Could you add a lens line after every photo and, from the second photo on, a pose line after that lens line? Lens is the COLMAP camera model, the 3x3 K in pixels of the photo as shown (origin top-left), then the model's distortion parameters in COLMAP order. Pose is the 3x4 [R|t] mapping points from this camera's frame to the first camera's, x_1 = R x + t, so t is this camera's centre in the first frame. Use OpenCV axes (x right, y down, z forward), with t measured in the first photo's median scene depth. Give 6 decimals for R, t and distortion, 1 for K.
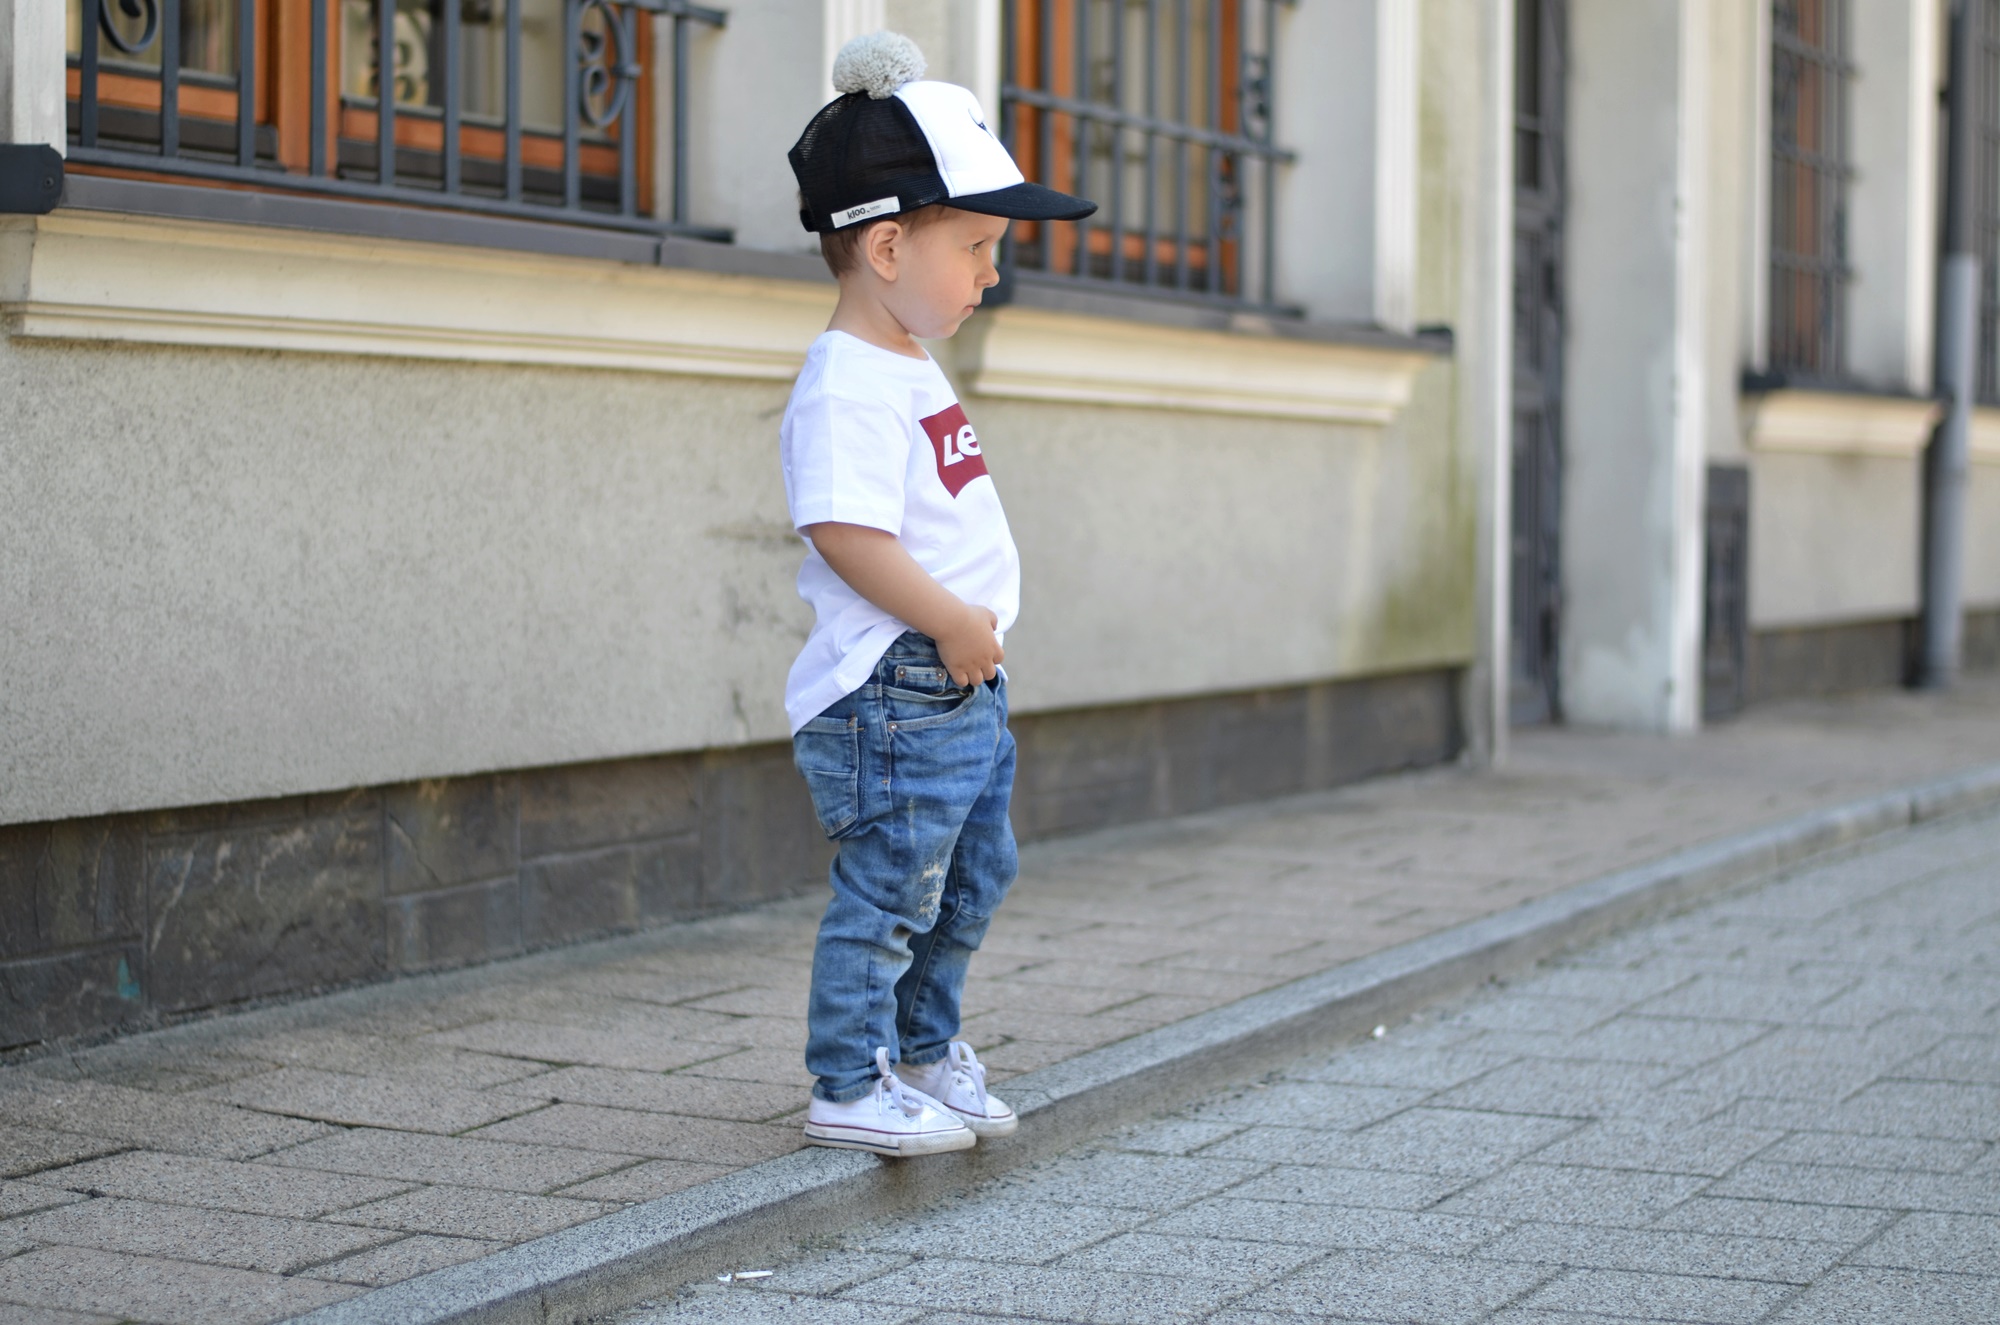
lens RADIAL K [[4399.2, 0, 996.7], [0, 4399.2, 661.0], [0, 0, 1]] dist [-0.113509, 0.000000]
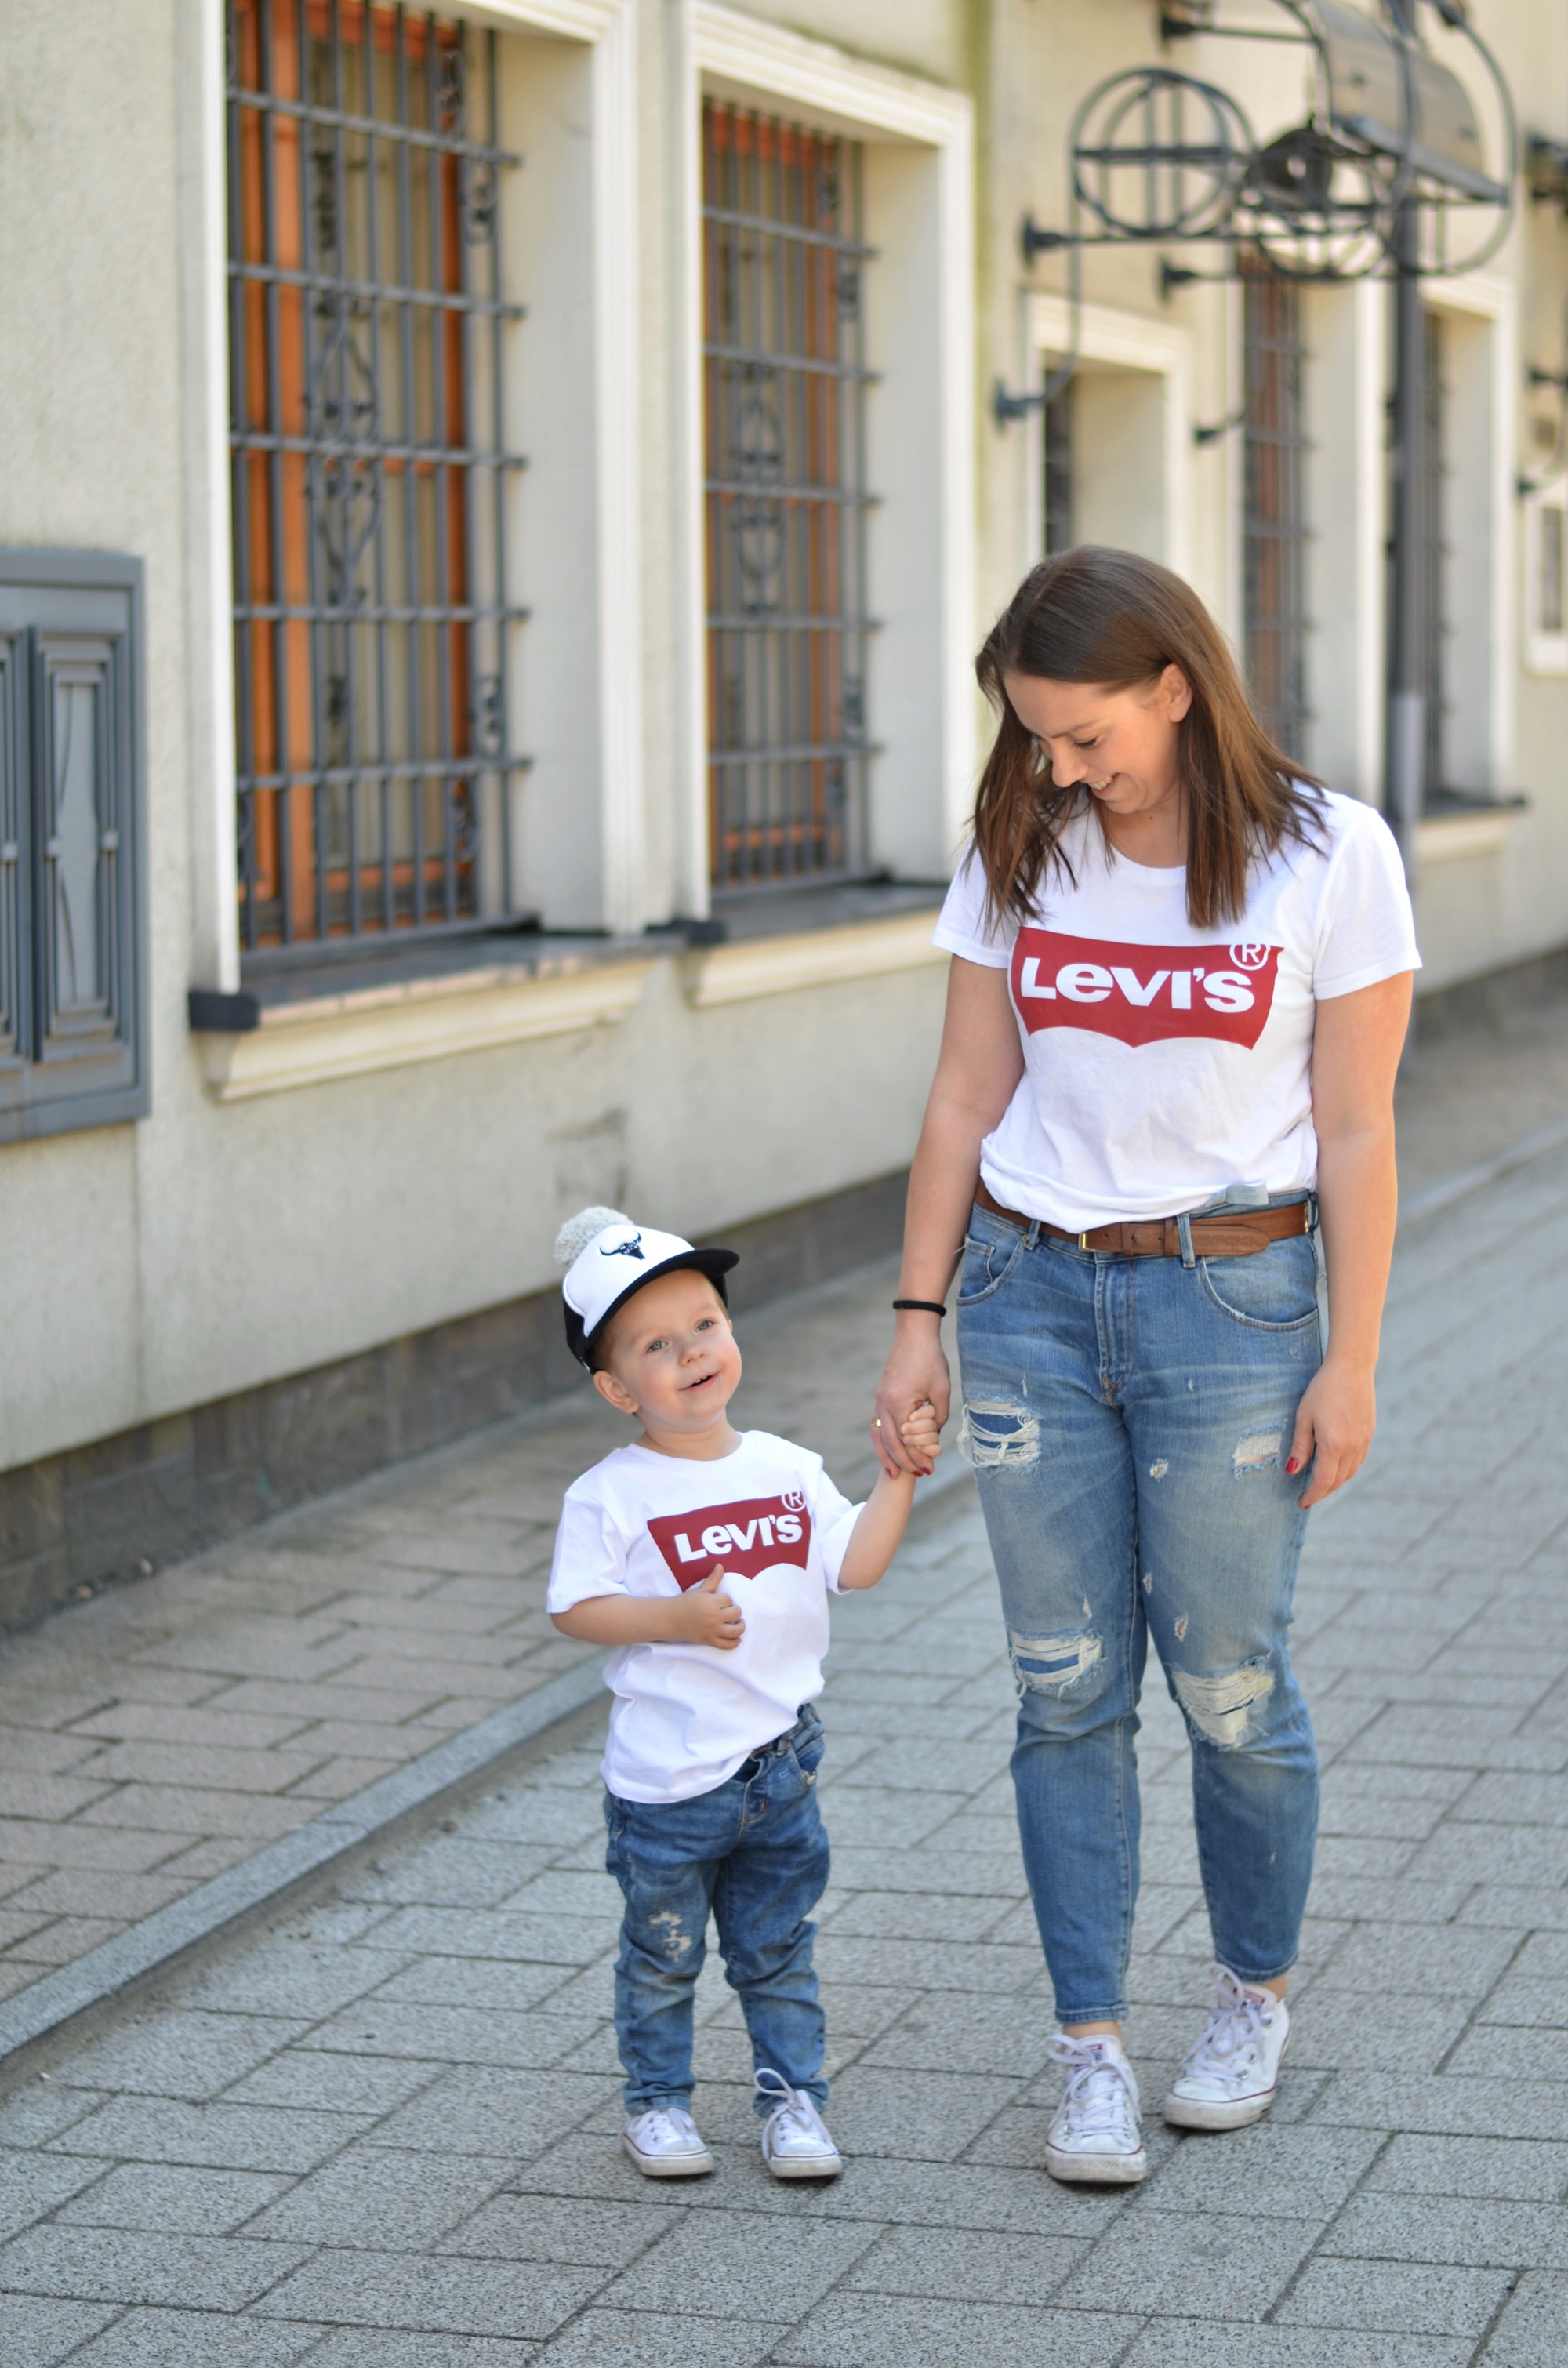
lens RADIAL K [[5208.3, 0, 789.5], [0, 5208.3, 1177.1], [0, 0, 1]] dist [-0.113509, 0.000000]
pose [[0.995354, -0.026694, 0.092511, -0.096061], [0.020910, 0.997799, 0.062935, -0.081778], [-0.093987, -0.060709, 0.993721, -0.479024]]
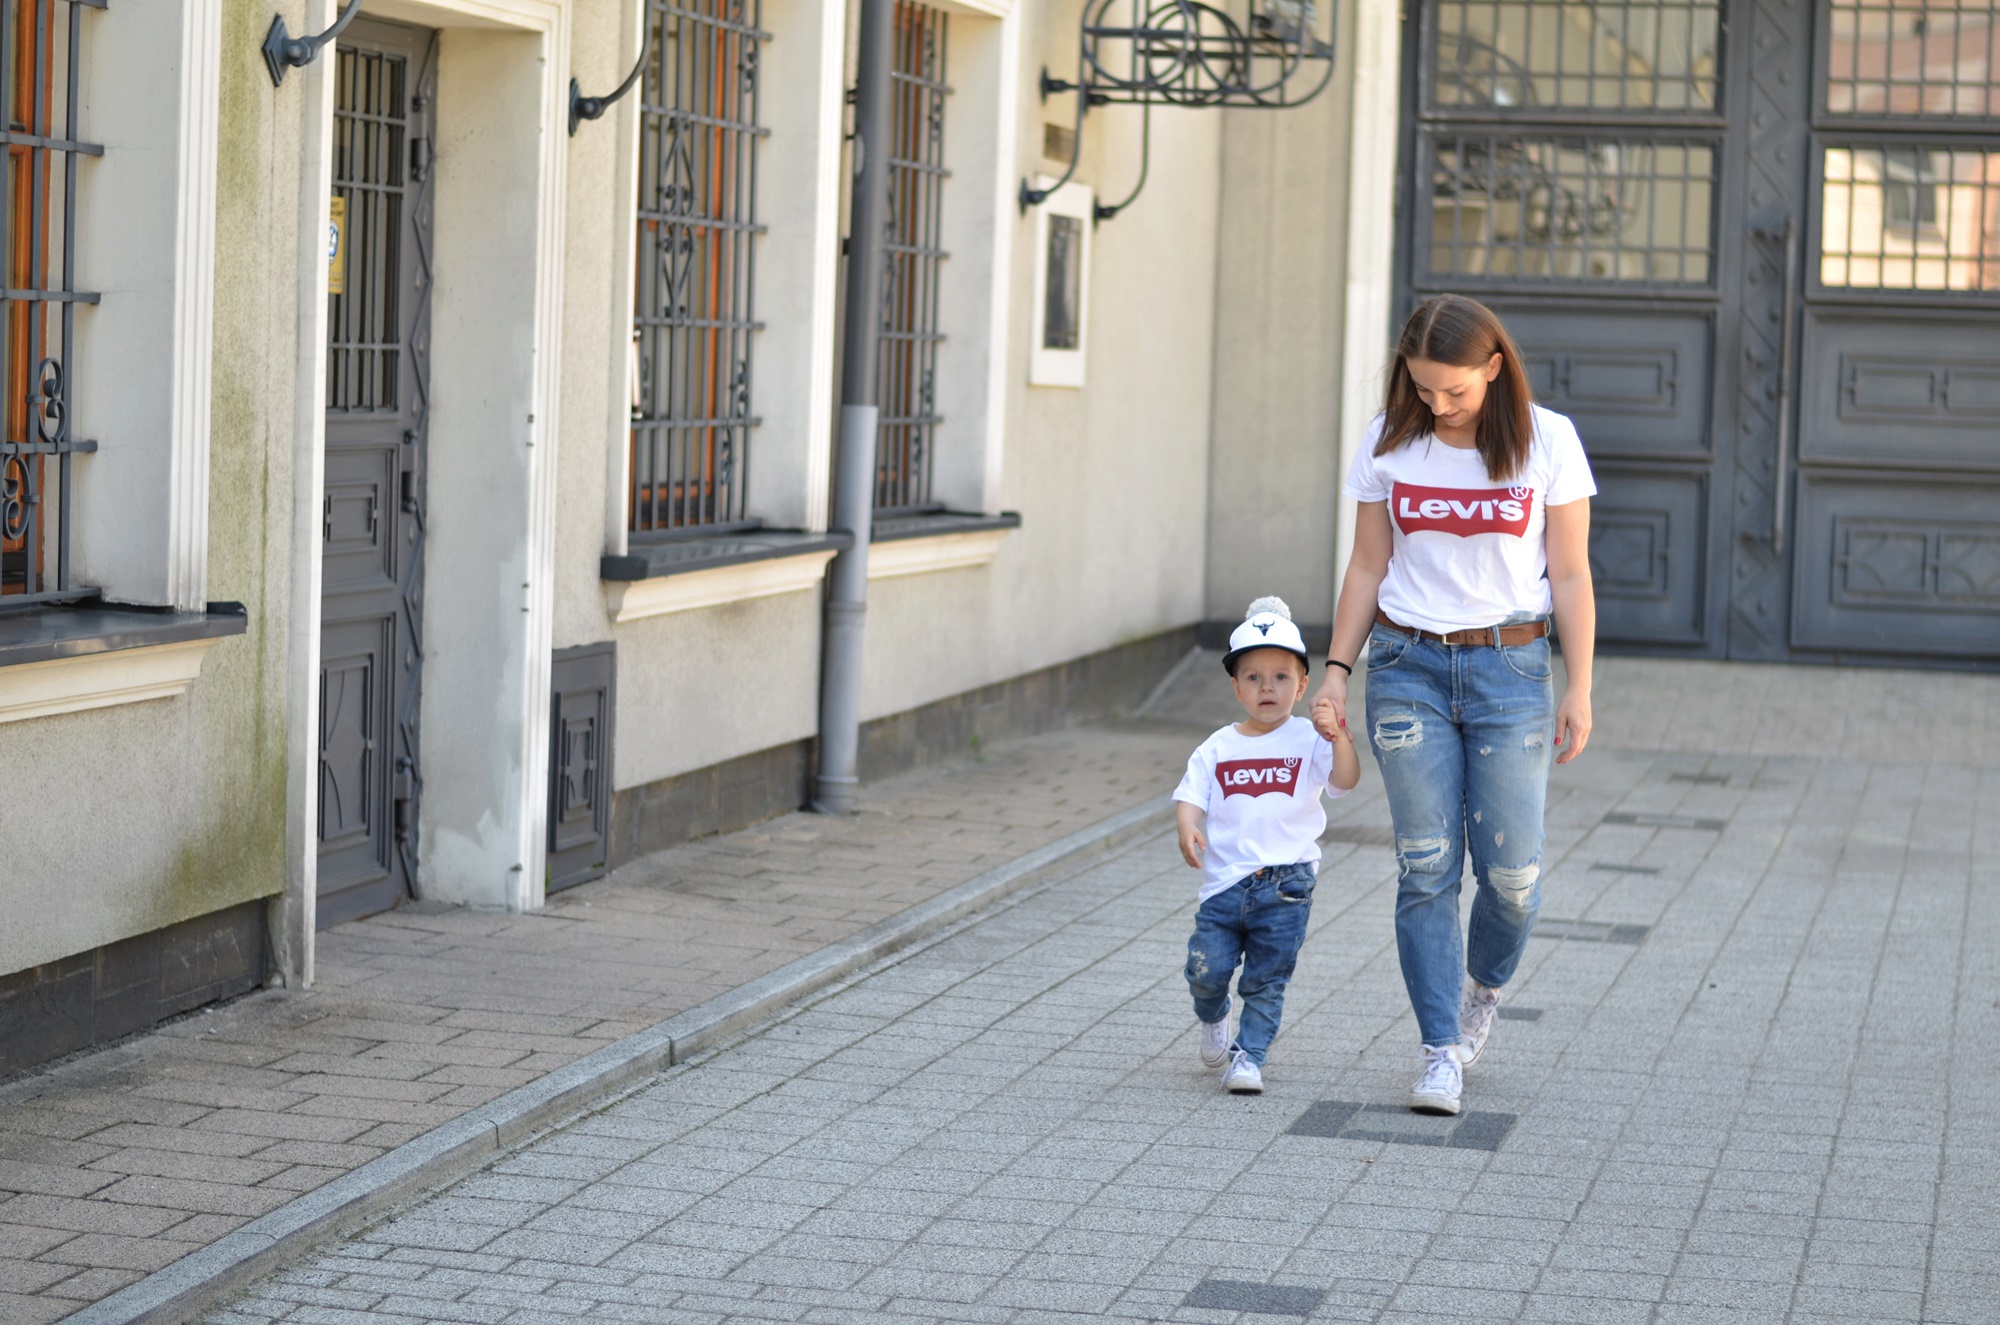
lens RADIAL K [[4399.2, 0, 997.8], [0, 4399.2, 659.9], [0, 0, 1]] dist [-0.113509, 0.000000]
pose [[0.982675, 0.009435, 0.185096, 0.082769], [-0.015601, 0.999370, 0.031880, -0.095232], [-0.184678, -0.034215, 0.982203, -0.082120]]
